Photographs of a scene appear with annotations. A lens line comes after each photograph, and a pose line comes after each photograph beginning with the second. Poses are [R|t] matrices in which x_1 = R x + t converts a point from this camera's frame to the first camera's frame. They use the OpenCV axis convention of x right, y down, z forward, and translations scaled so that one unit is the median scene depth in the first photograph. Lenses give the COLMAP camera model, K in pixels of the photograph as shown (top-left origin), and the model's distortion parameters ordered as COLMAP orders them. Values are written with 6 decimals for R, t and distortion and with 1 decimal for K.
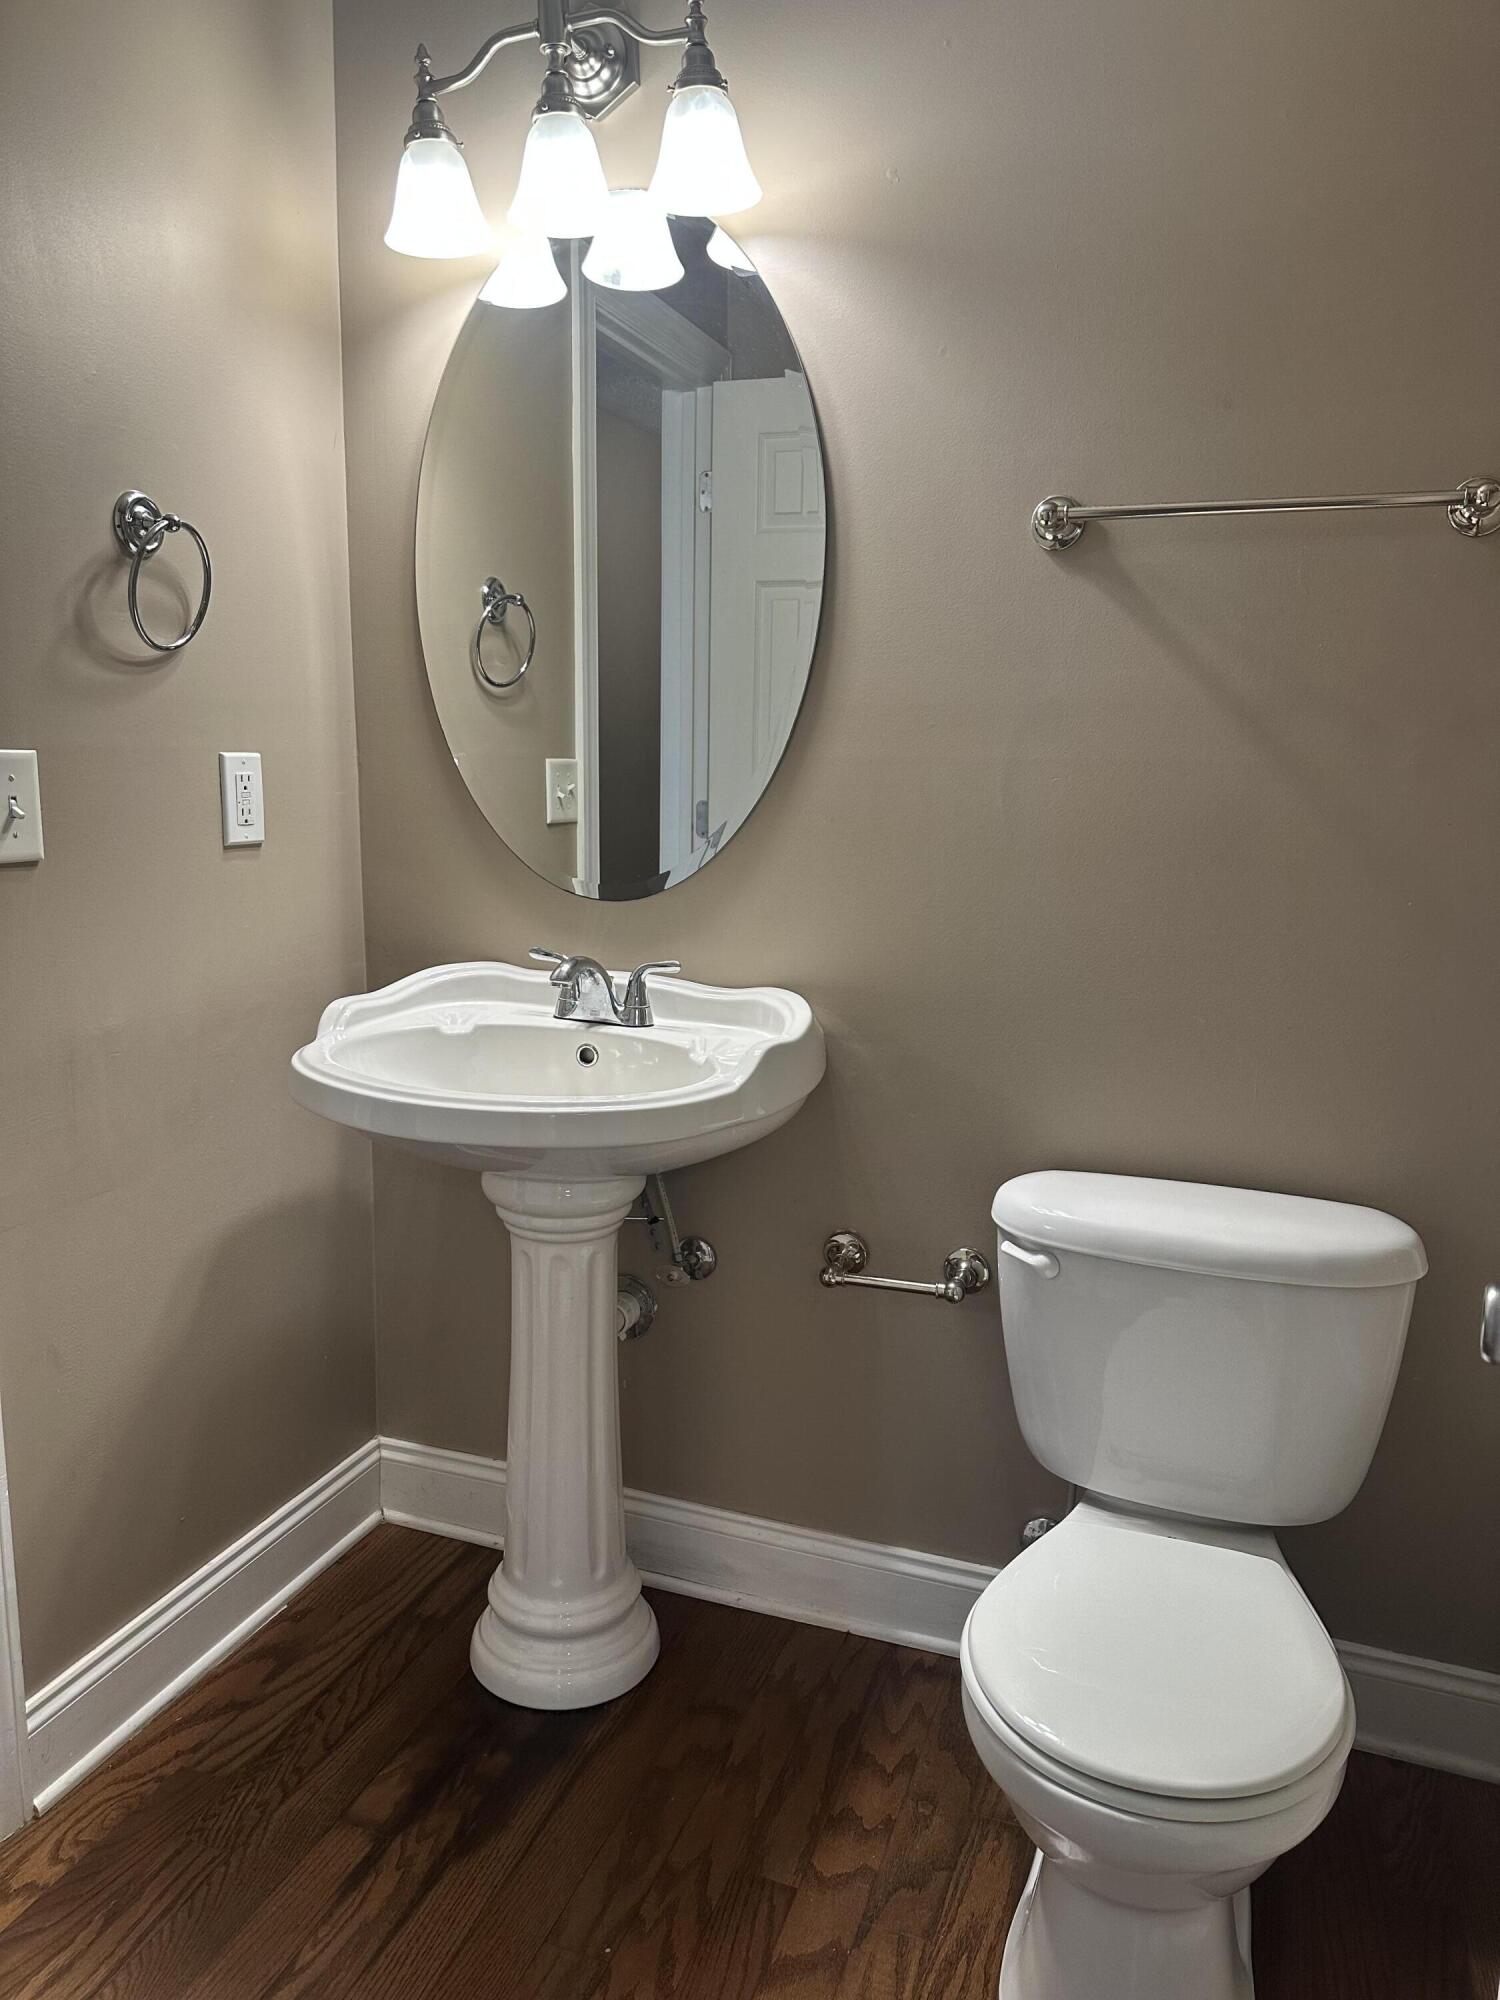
lens RADIAL K [[1415.2, 0, 748.6], [0, 1415.2, 999.9], [0, 0, 1]] dist [0.055093, -0.066661]
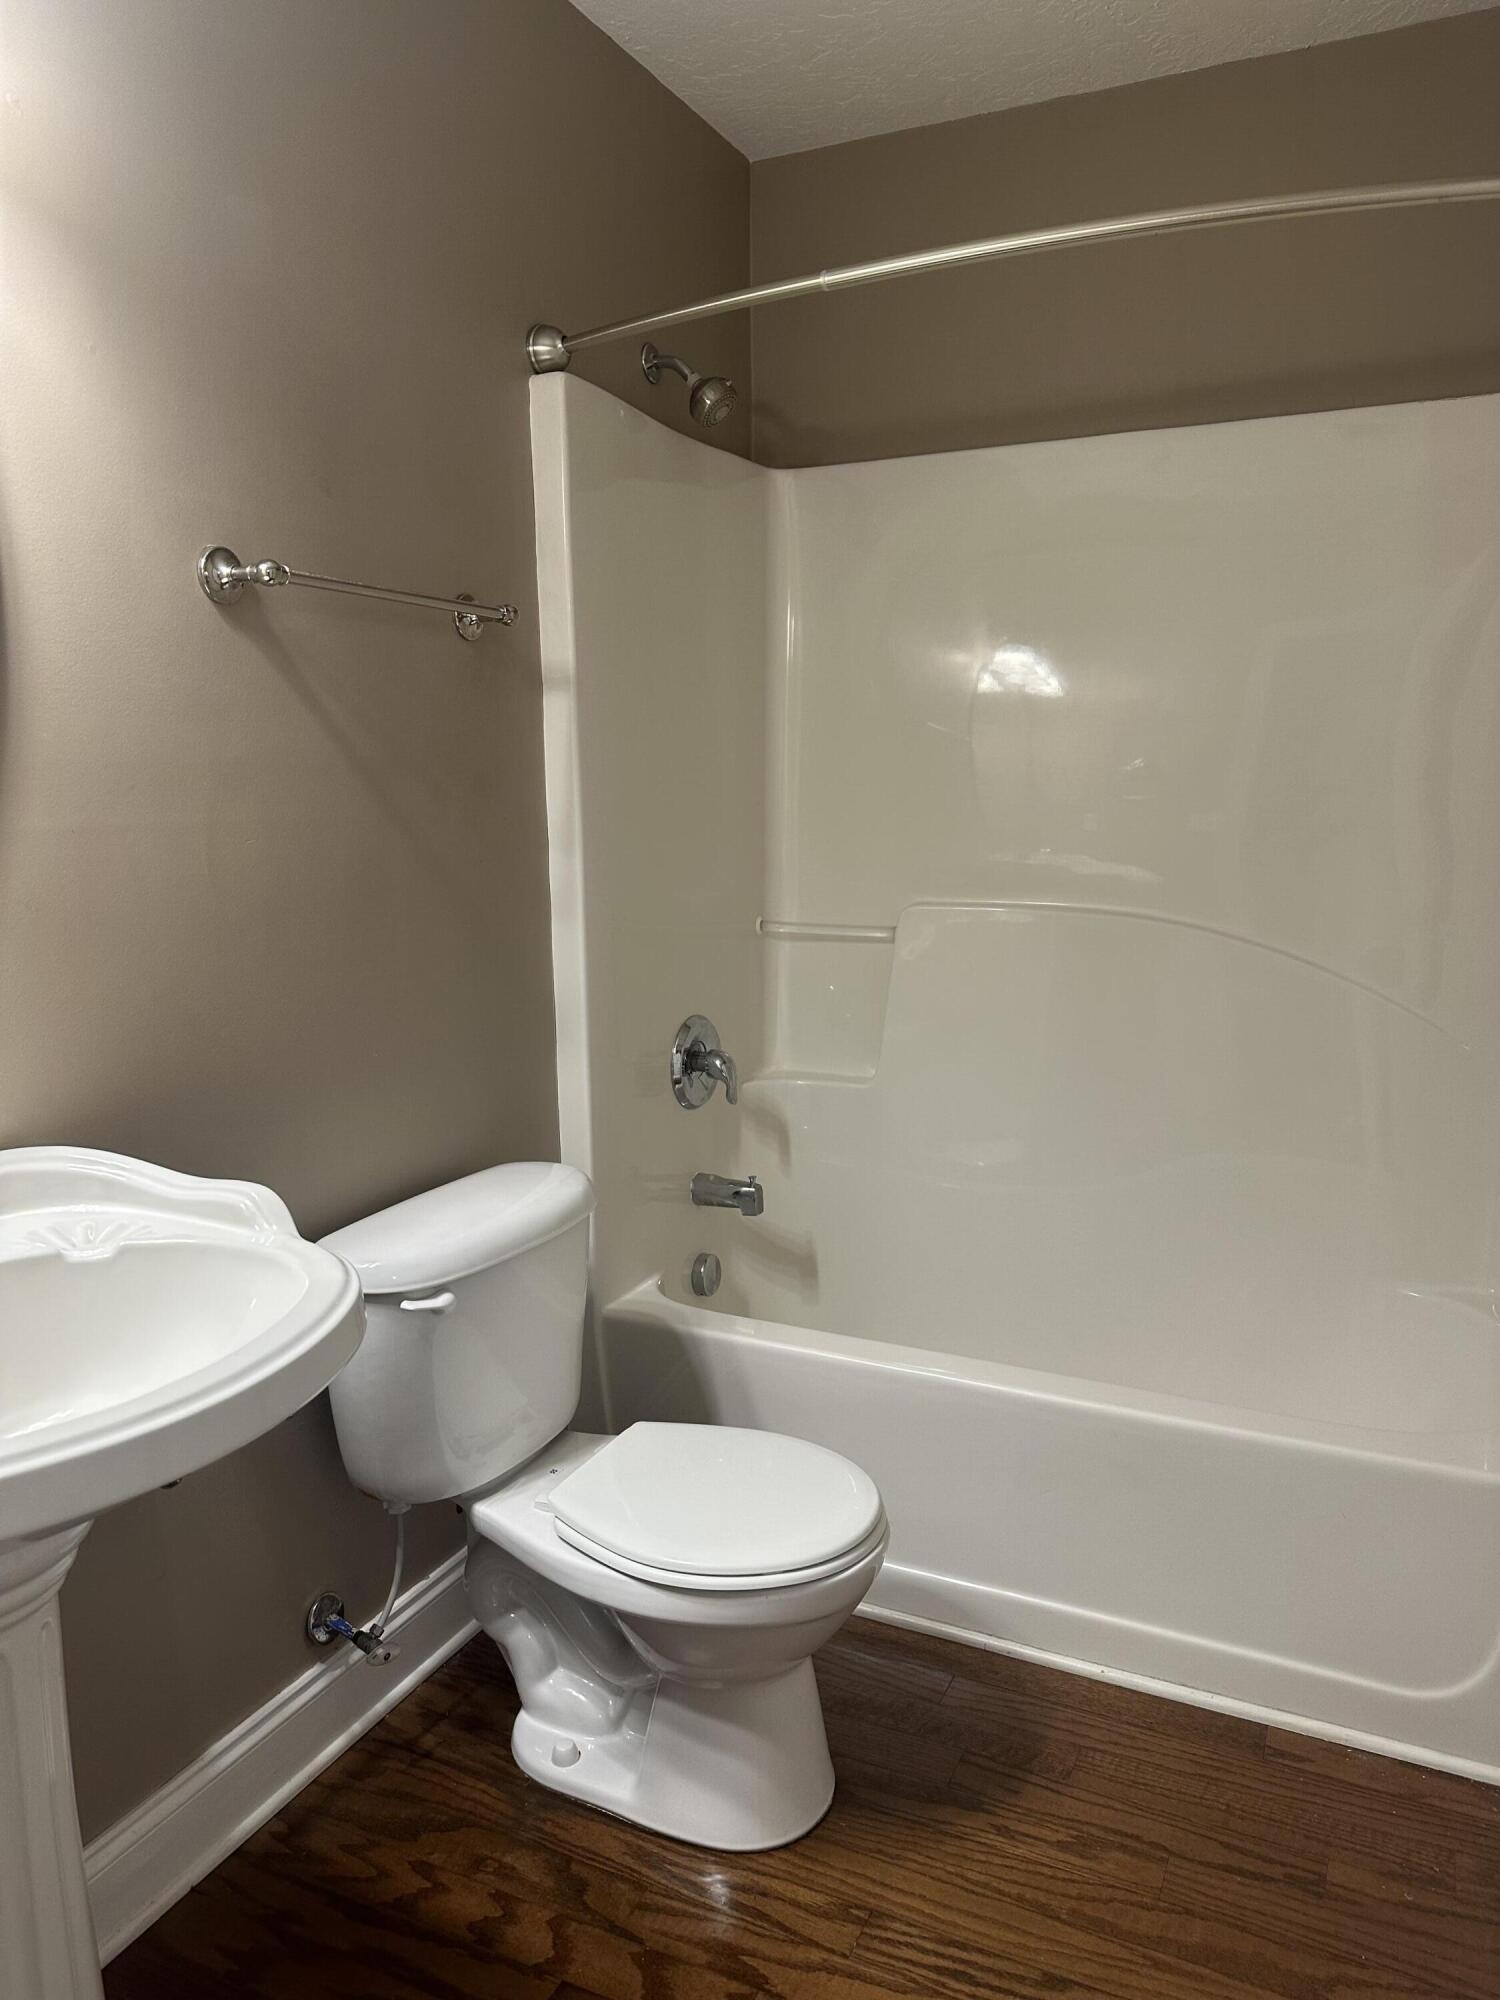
lens RADIAL K [[1415.2, 0, 749.9], [0, 1415.2, 1001.0], [0, 0, 1]] dist [0.055093, -0.066661]
pose [[0.087236, -0.165505, 0.982343, -0.764509], [0.176183, 0.973121, 0.148305, -0.144817], [-0.980484, 0.160134, 0.114050, 0.624639]]
